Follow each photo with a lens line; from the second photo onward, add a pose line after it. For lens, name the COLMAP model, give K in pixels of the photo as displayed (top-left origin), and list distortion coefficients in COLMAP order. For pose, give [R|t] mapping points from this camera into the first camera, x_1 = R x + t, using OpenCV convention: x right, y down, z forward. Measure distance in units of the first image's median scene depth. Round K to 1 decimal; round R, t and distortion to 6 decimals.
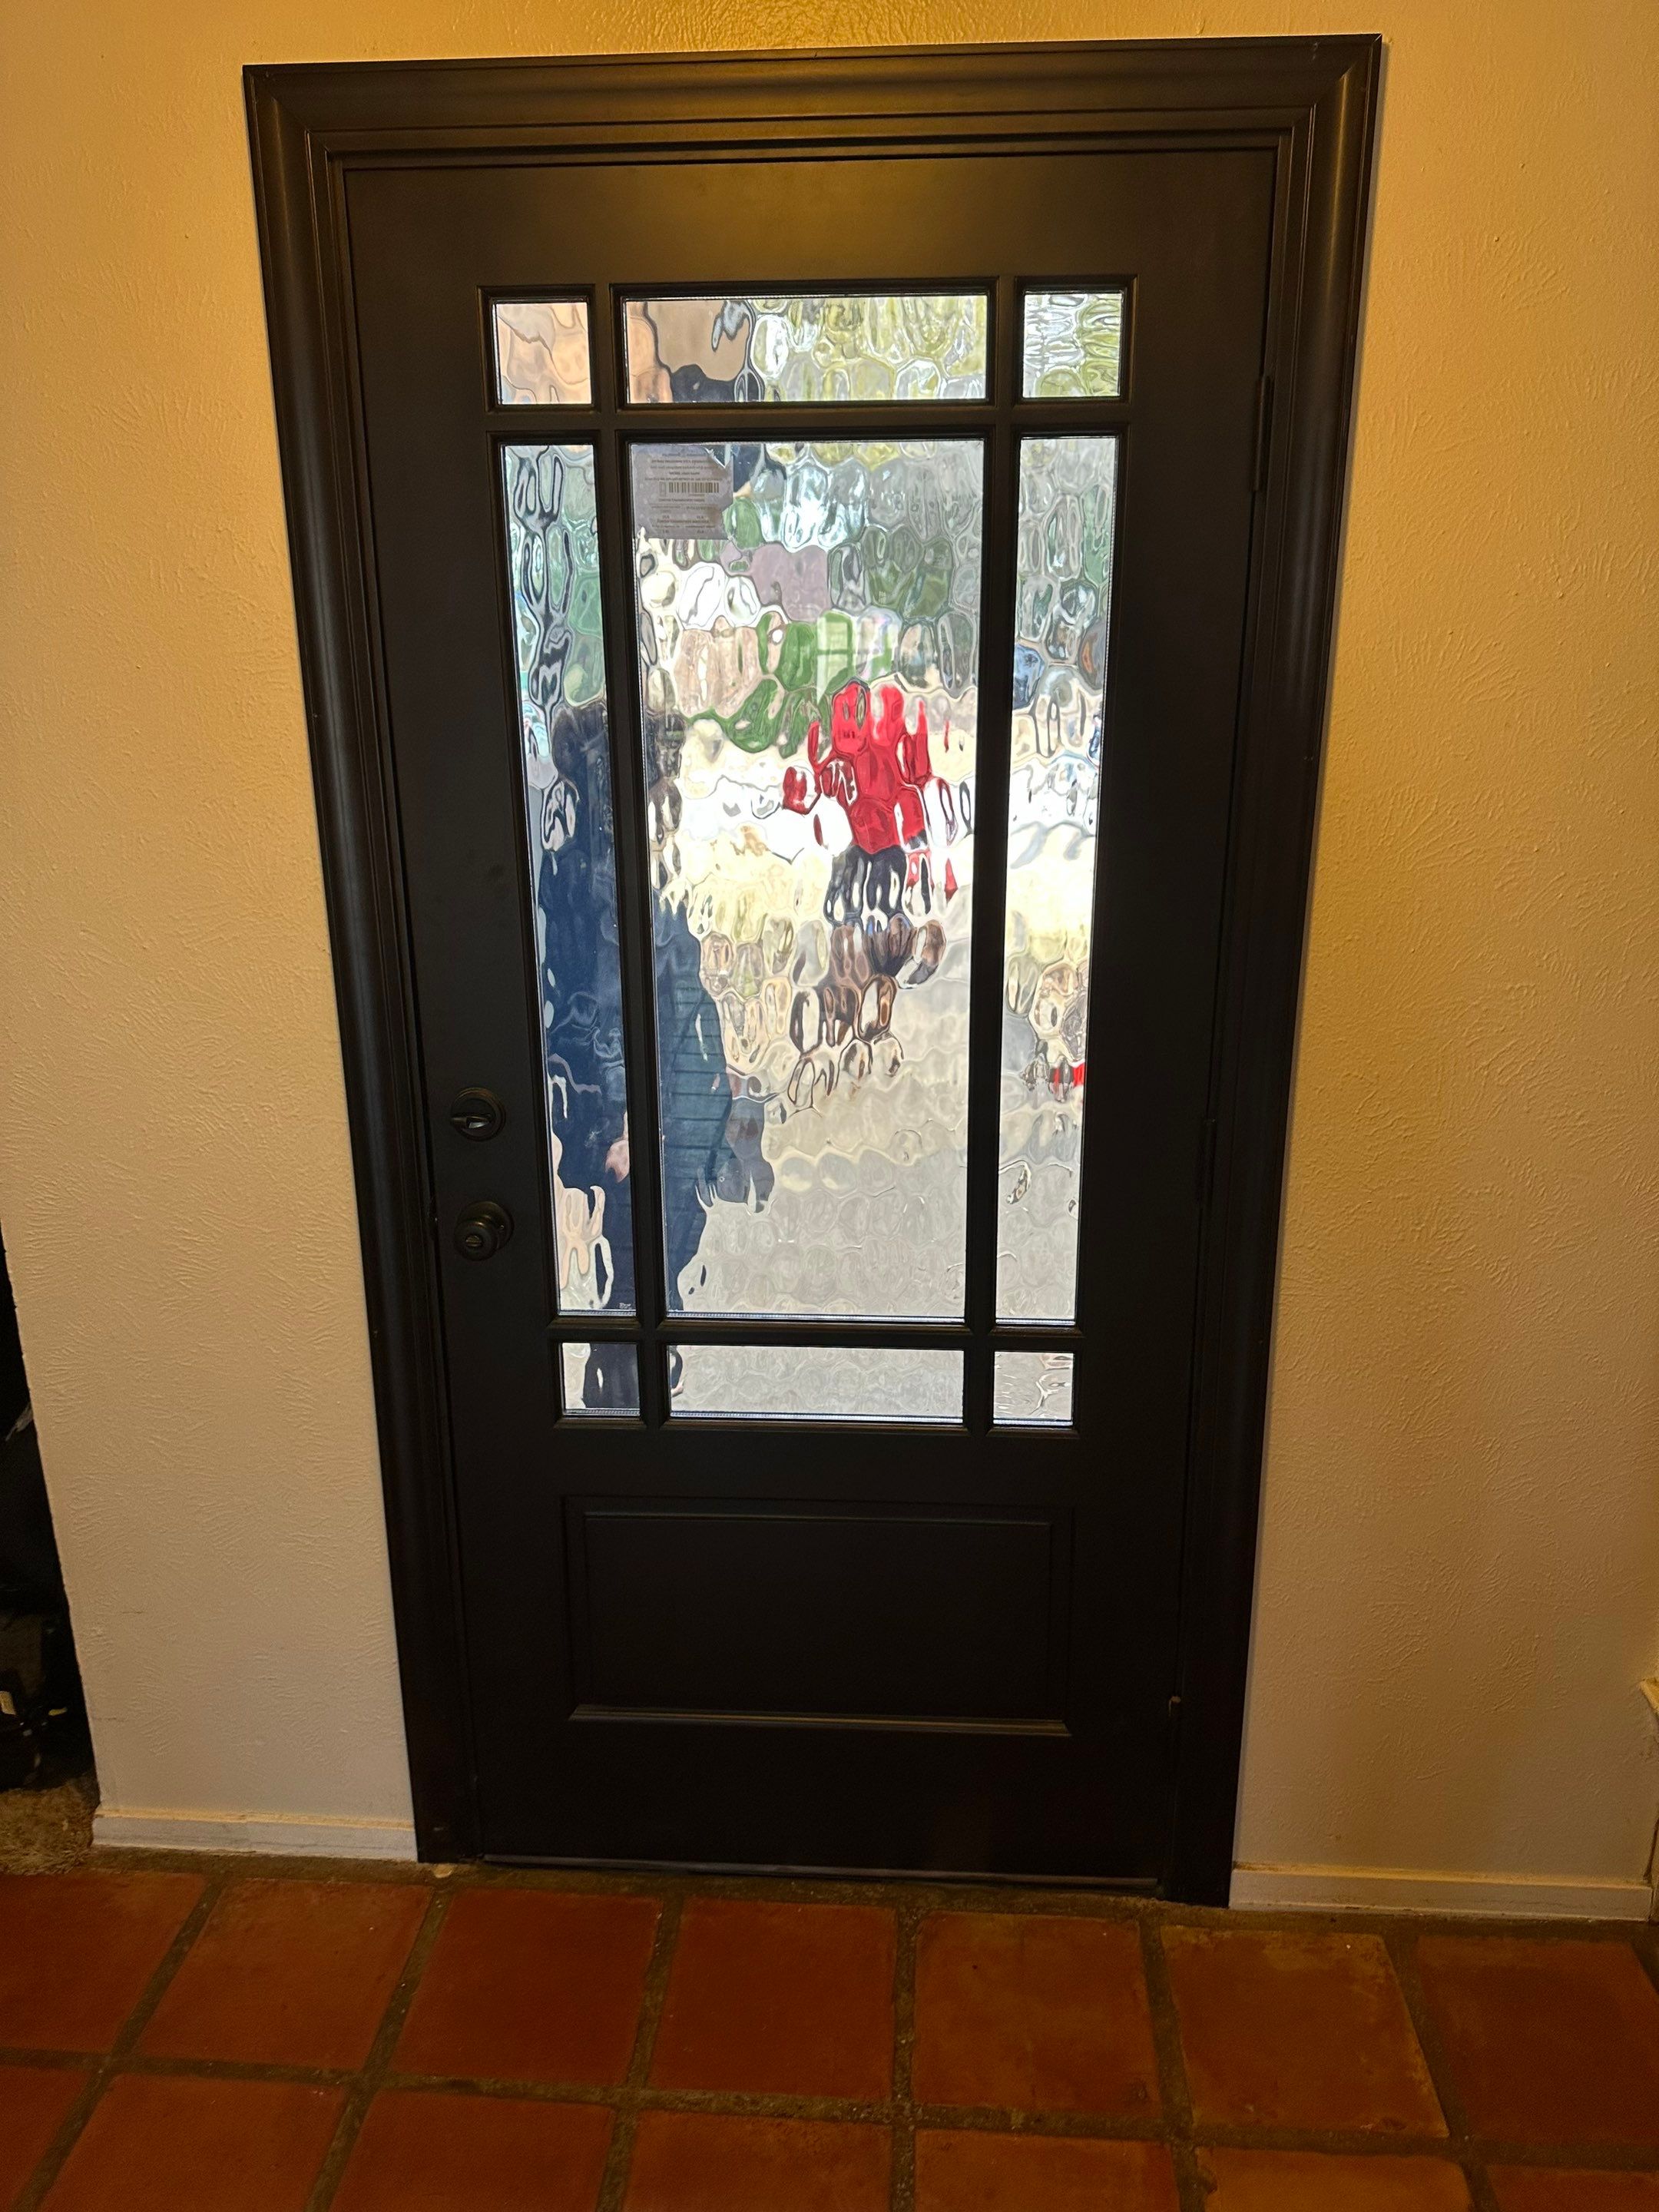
lens RADIAL K [[1550.9, 0, 828.9], [0, 1550.9, 1112.8], [0, 0, 1]] dist [0.056393, -0.059556]
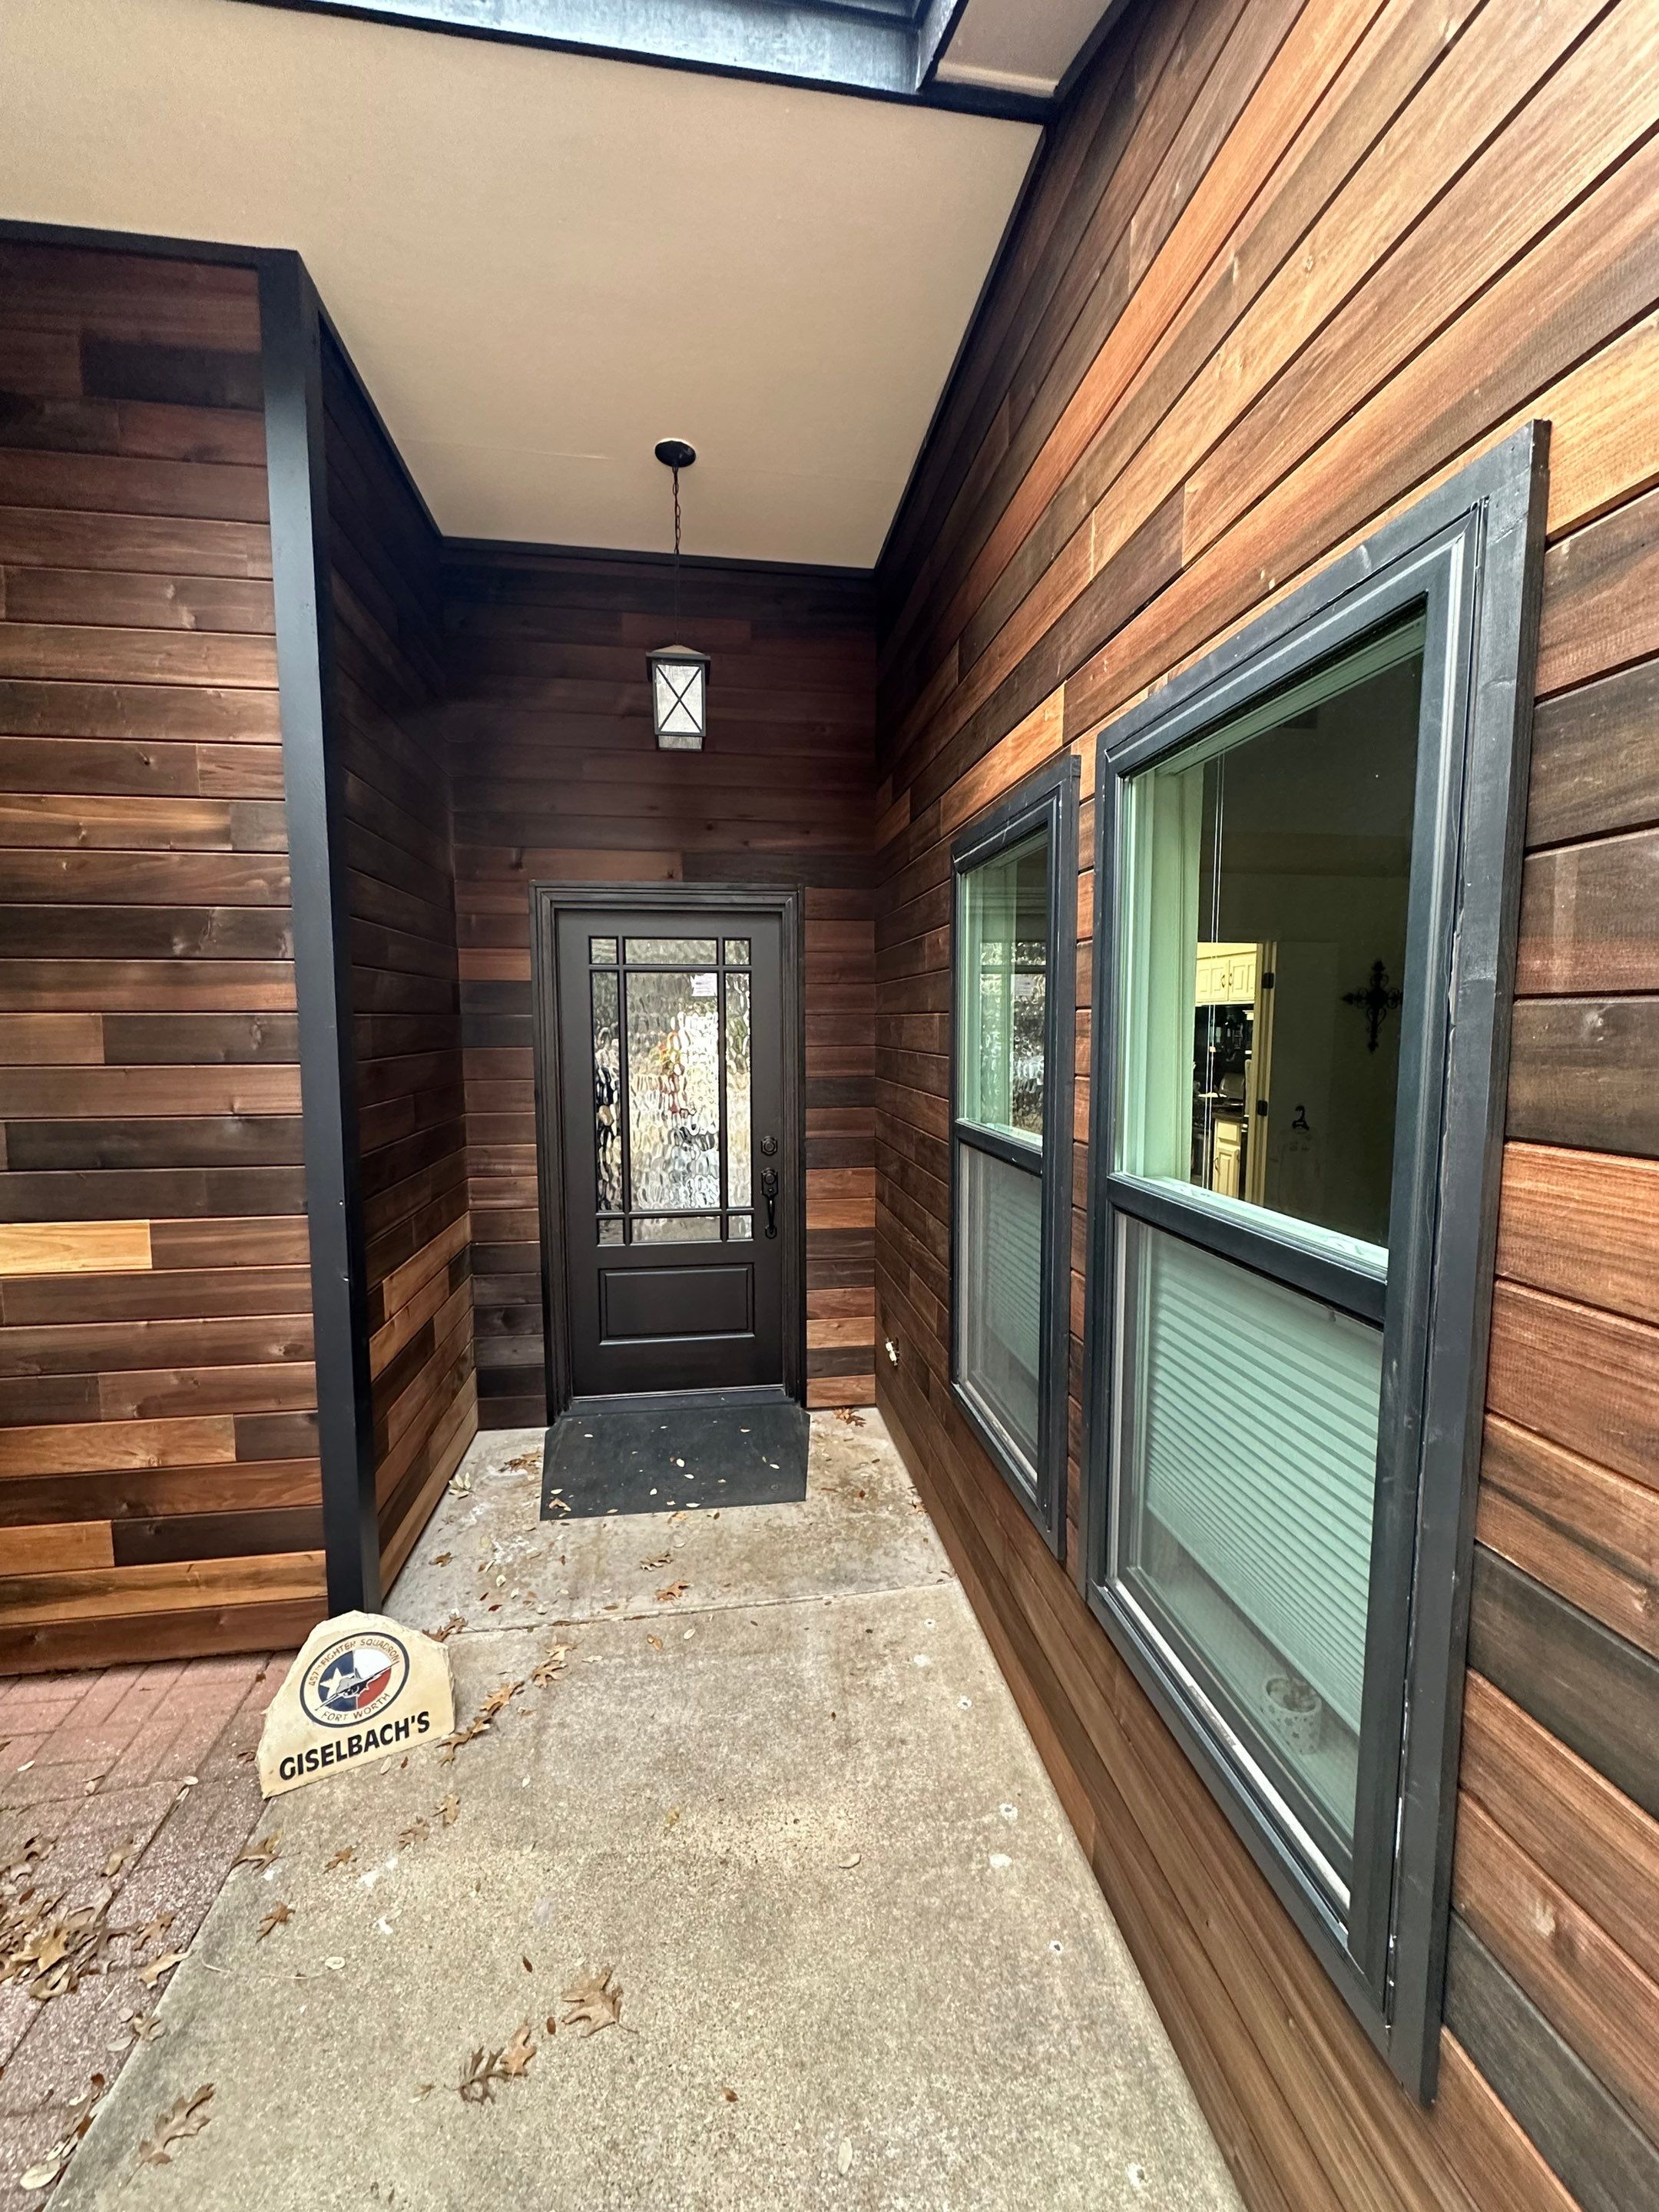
lens RADIAL K [[877.1, 0, 829.3], [0, 877.1, 1104.5], [0, 0, 1]] dist [-0.001339, 0.000295]
pose [[0.978473, -0.015792, 0.205771, -0.072586], [0.053092, 0.982771, -0.177037, 0.263107], [-0.199430, 0.184151, 0.962453, -0.972885]]
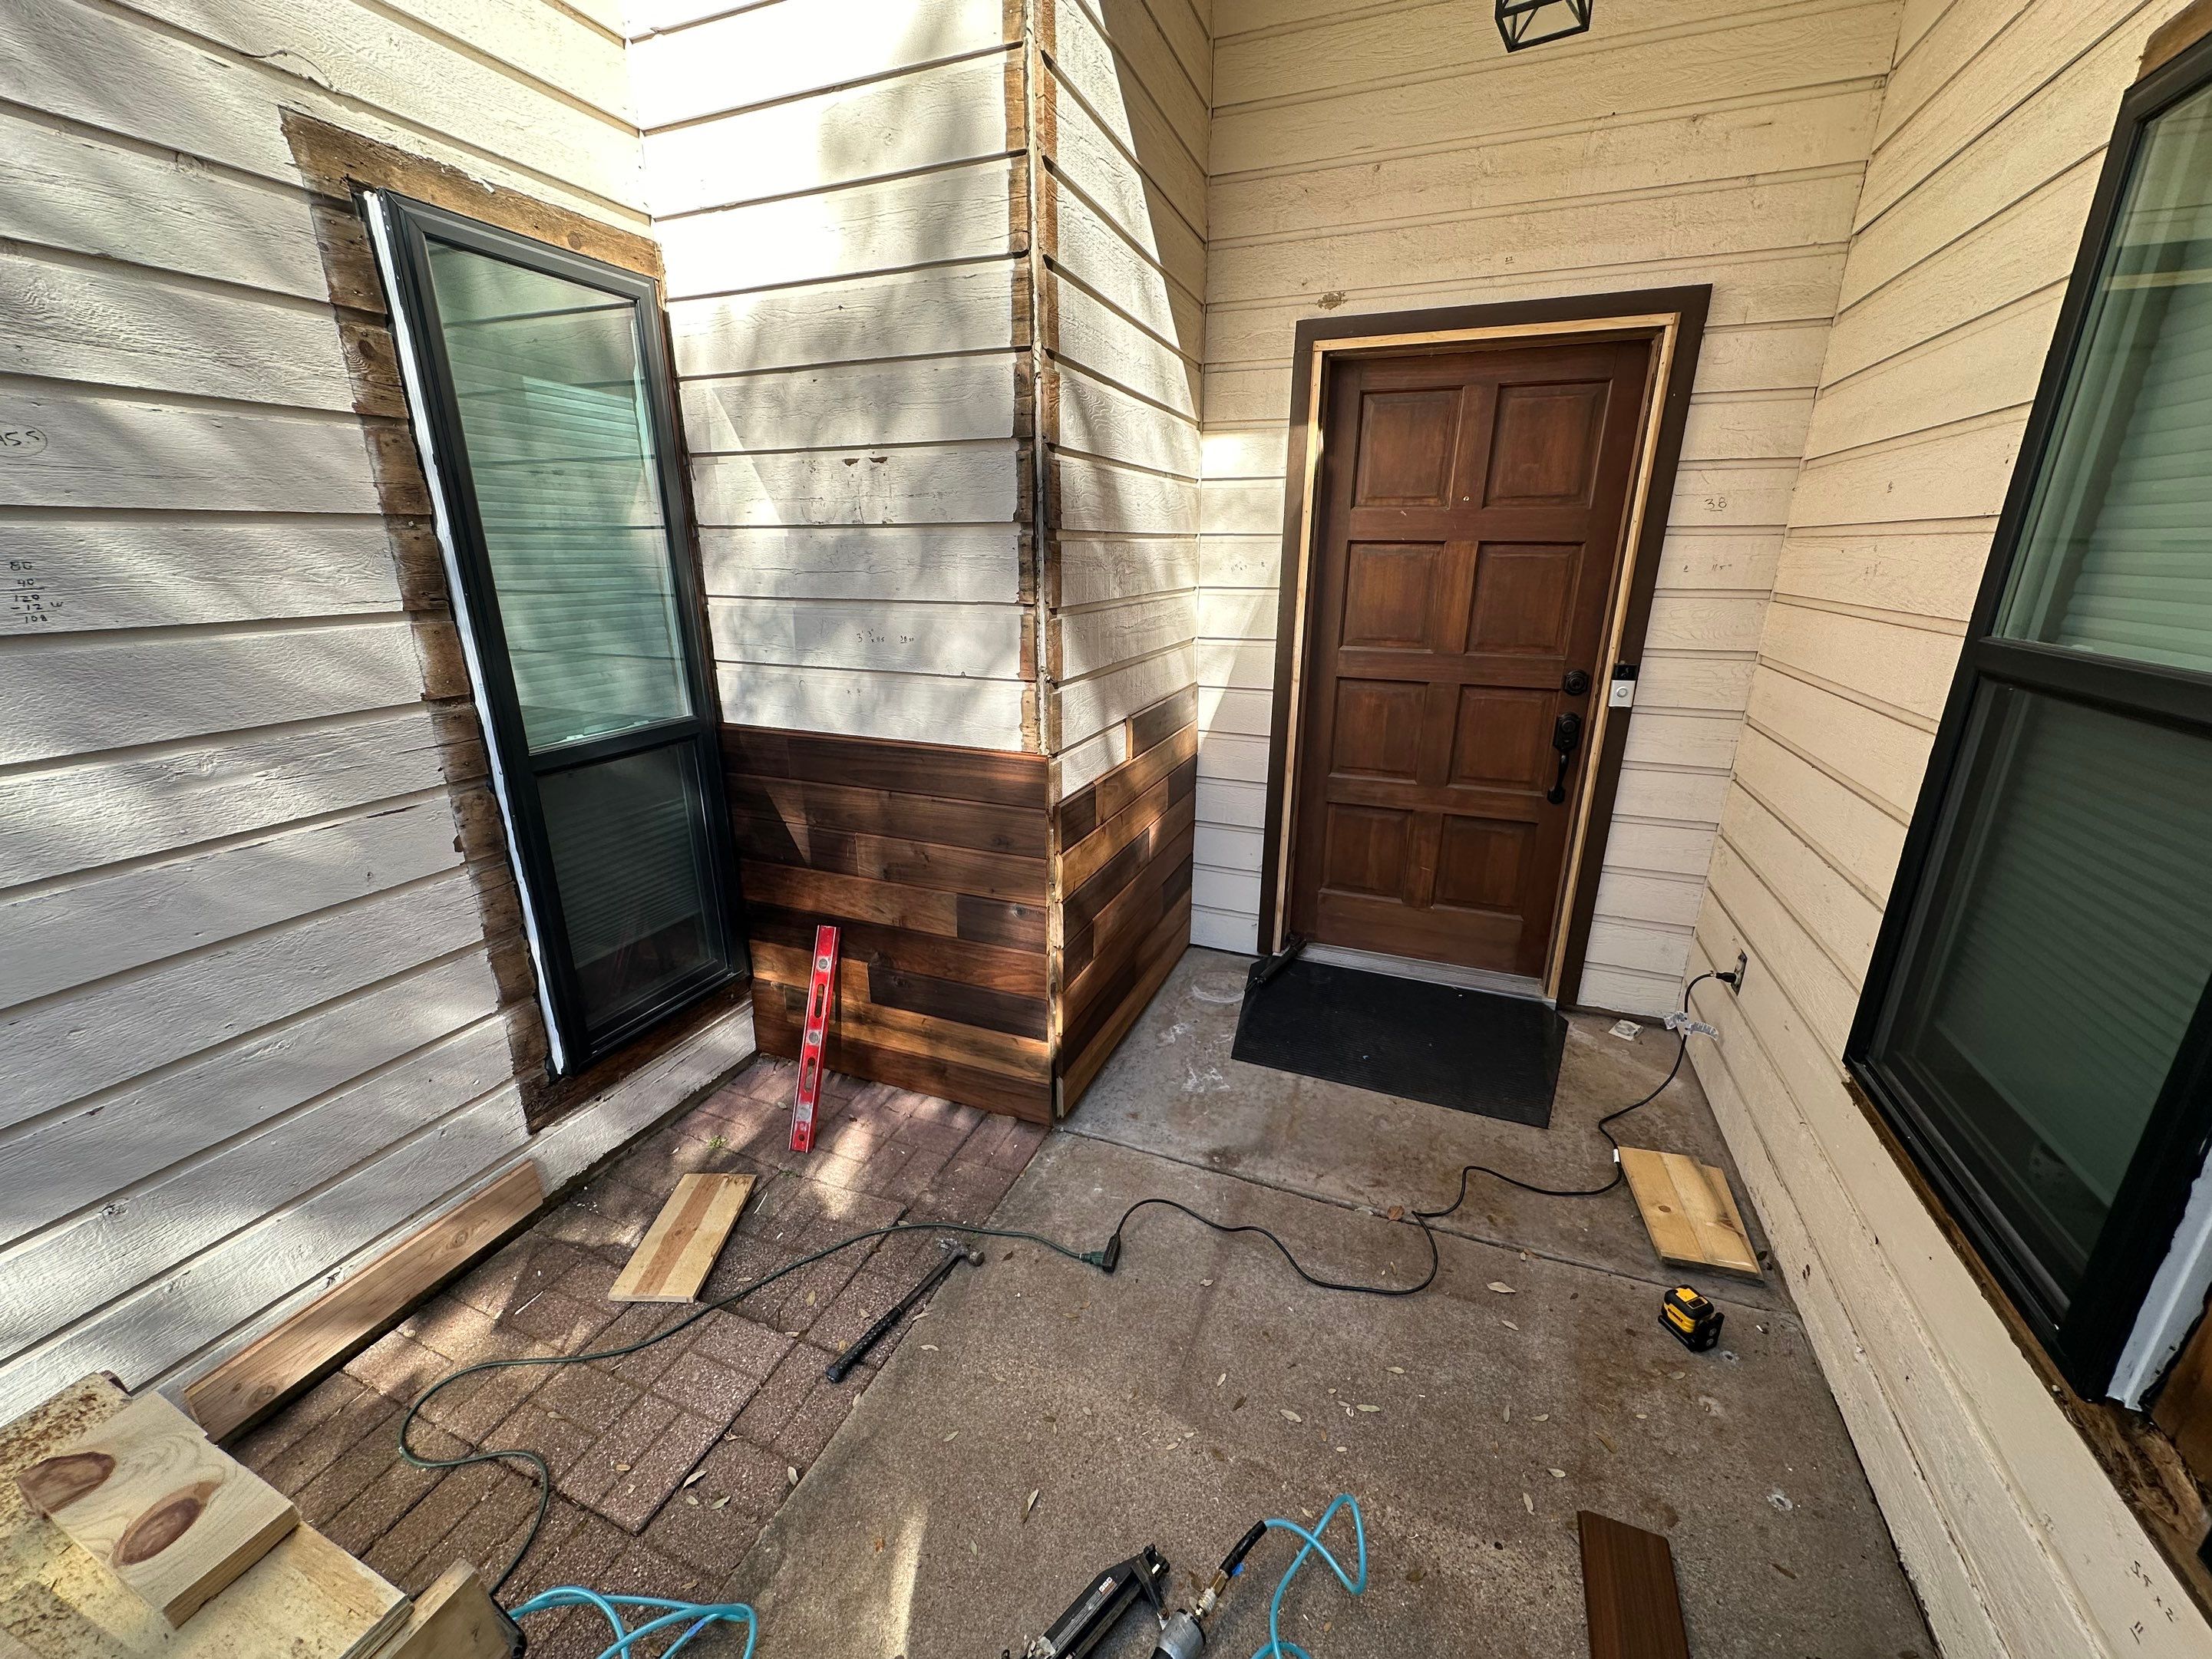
lens RADIAL K [[877.0, 0, 1109.5], [0, 877.0, 831.8], [0, 0, 1]] dist [-0.001339, 0.000295]
pose [[0.950778, 0.103778, -0.291979, -0.081380], [-0.091810, 0.994287, 0.054438, 0.253308], [0.295961, -0.024952, 0.954874, -0.680525]]
